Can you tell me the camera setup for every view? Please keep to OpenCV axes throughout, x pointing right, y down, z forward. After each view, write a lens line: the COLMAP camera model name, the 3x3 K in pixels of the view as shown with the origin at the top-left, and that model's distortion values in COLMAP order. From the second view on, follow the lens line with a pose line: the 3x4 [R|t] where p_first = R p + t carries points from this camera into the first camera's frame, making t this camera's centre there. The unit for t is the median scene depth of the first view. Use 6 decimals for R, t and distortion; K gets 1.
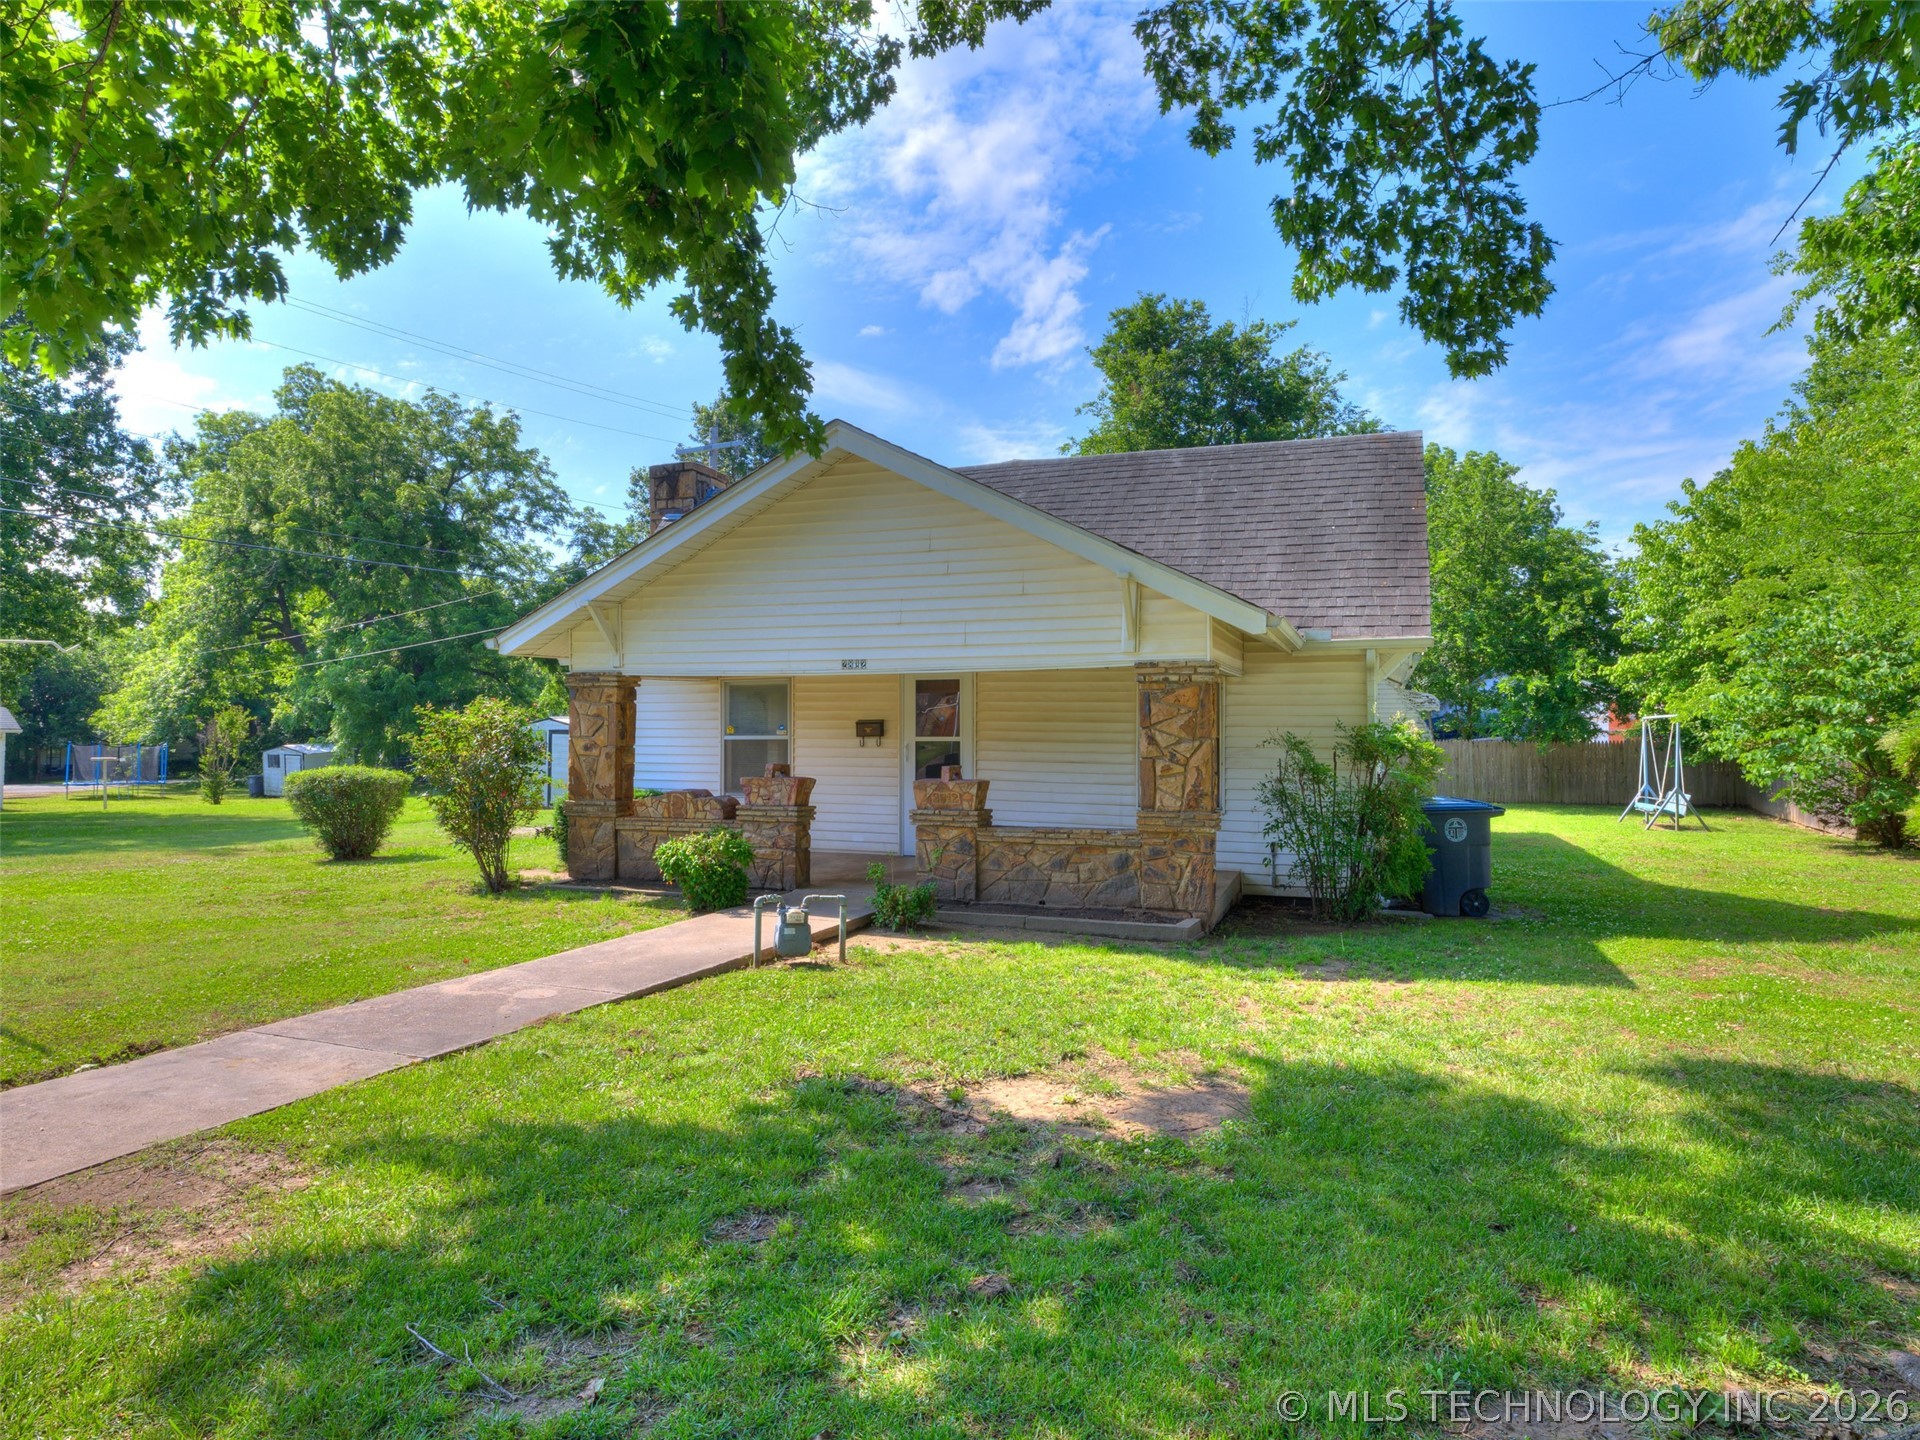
lens RADIAL K [[1177.3, 0, 962.3], [0, 1177.3, 731.3], [0, 0, 1]] dist [-0.010061, -0.000933]
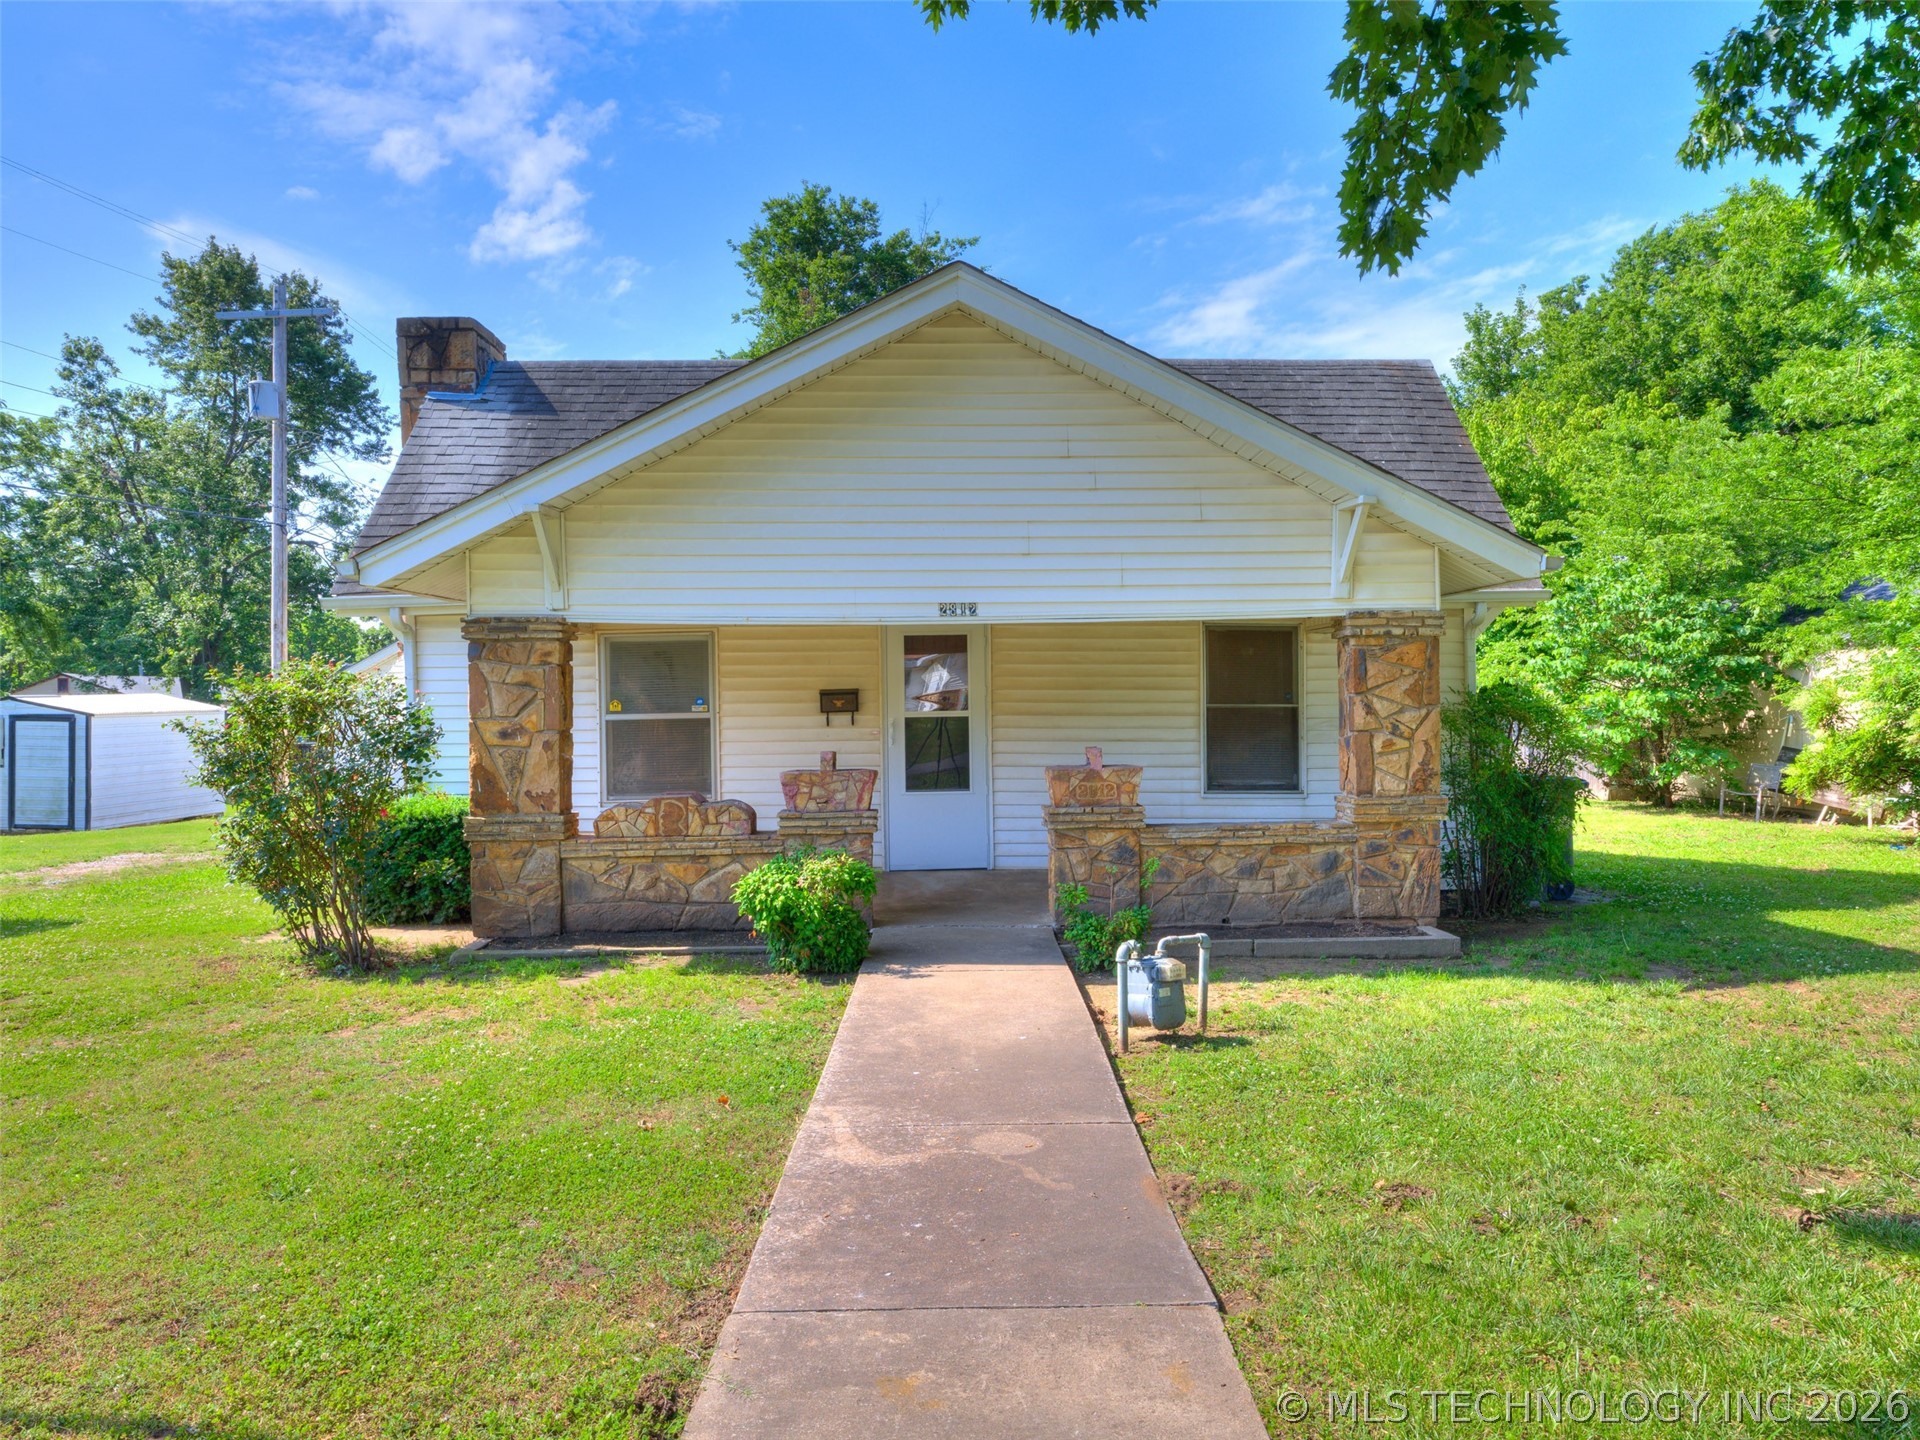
lens RADIAL K [[1351.8, 0, 956.5], [0, 1351.8, 710.9], [0, 0, 1]] dist [-0.005691, 0.006672]
pose [[0.919399, -0.013586, 0.393092, -0.380753], [0.013300, 0.999906, 0.003451, 0.001835], [-0.393102, 0.002055, 0.919493, 0.219754]]
